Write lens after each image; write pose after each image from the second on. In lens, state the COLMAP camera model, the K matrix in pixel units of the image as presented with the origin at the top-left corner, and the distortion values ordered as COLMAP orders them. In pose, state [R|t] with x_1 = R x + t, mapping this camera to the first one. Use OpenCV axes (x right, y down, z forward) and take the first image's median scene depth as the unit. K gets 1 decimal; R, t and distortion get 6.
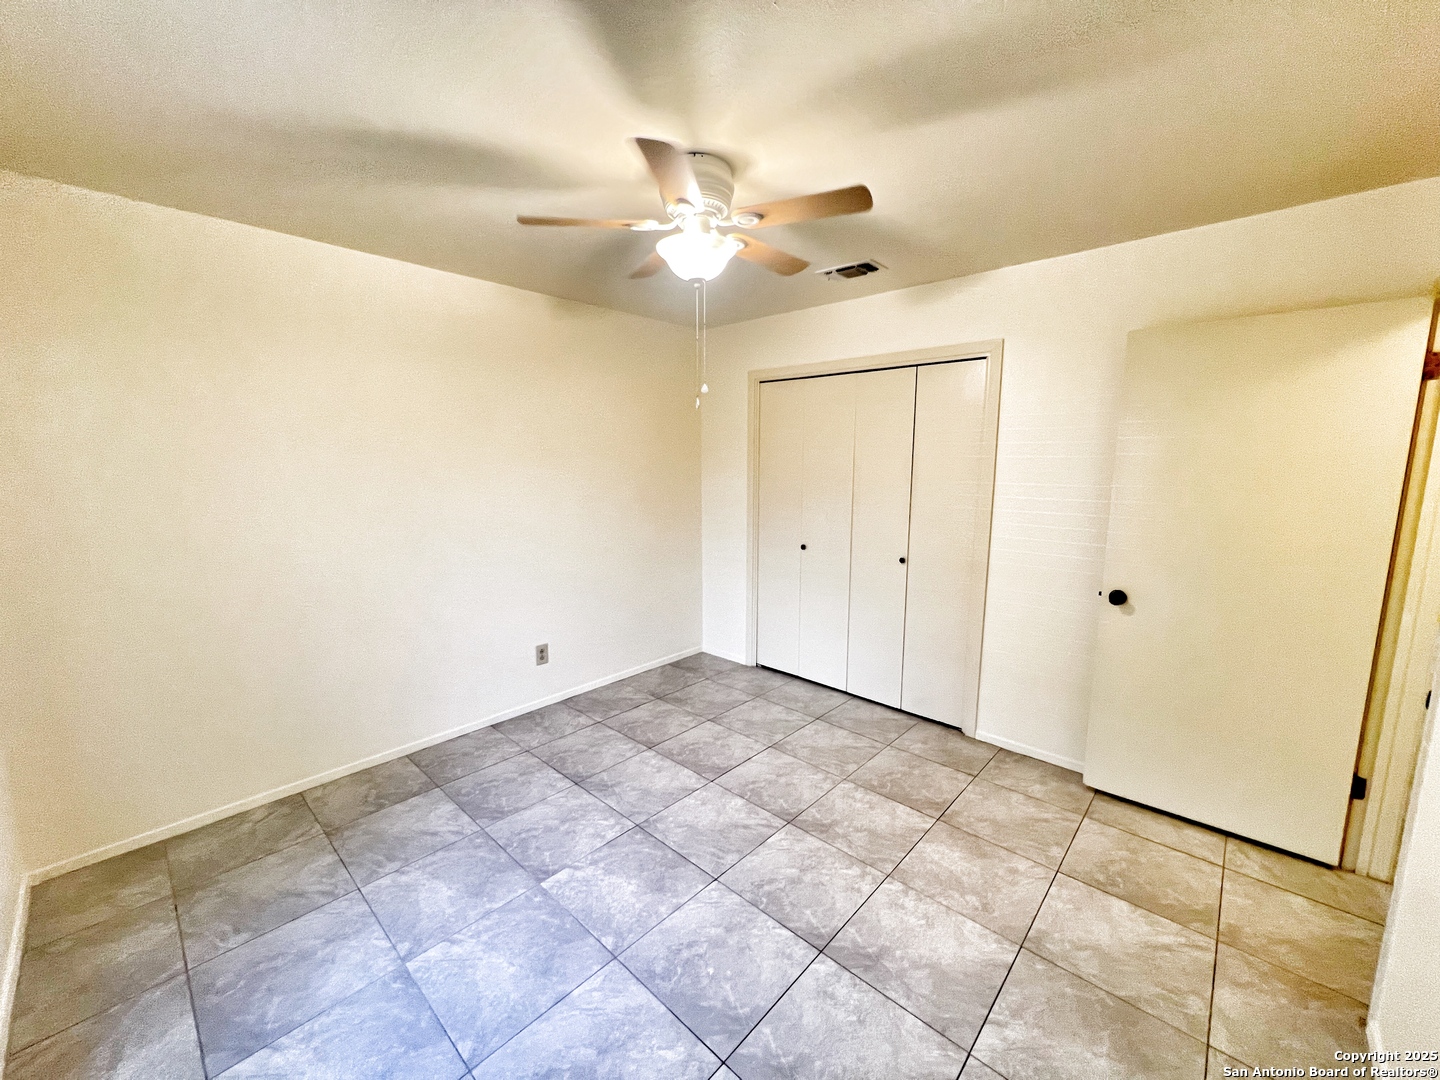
lens RADIAL K [[575.6, 0, 719.0], [0, 575.6, 540.4], [0, 0, 1]] dist [-0.000318, 0.000148]
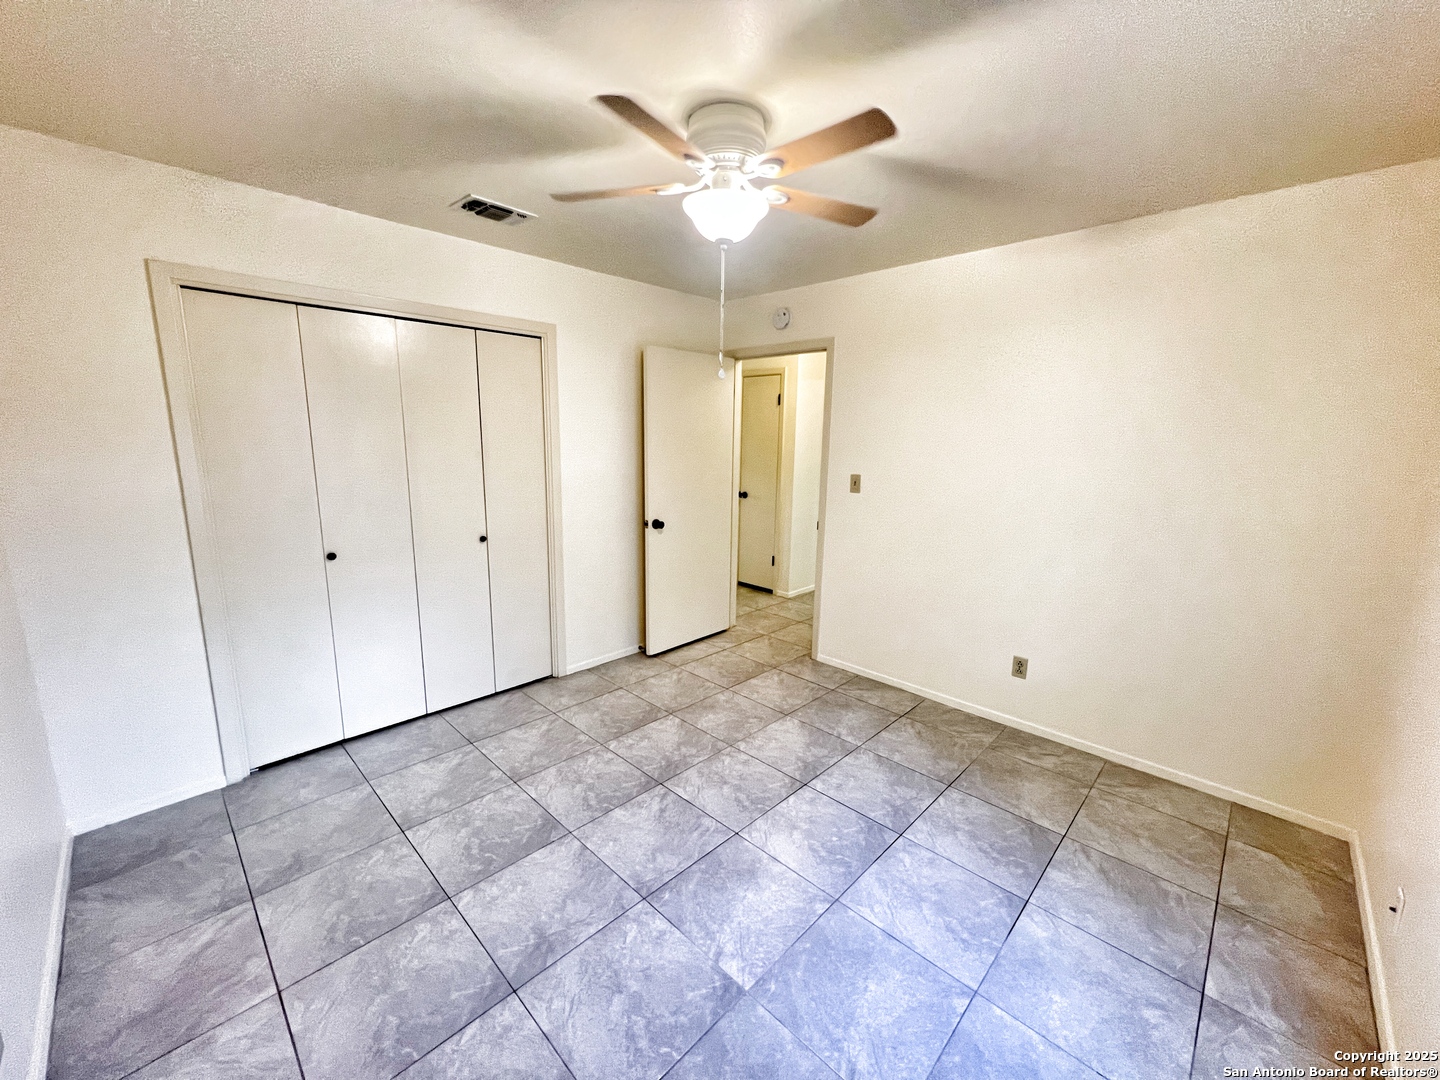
lens RADIAL K [[575.6, 0, 719.0], [0, 575.6, 540.4], [0, 0, 1]] dist [-0.000318, 0.000148]
pose [[0.019771, -0.183882, 0.982749, -0.841400], [0.129251, 0.975163, 0.179863, -0.115097], [-0.991415, 0.123466, 0.043047, 0.819614]]
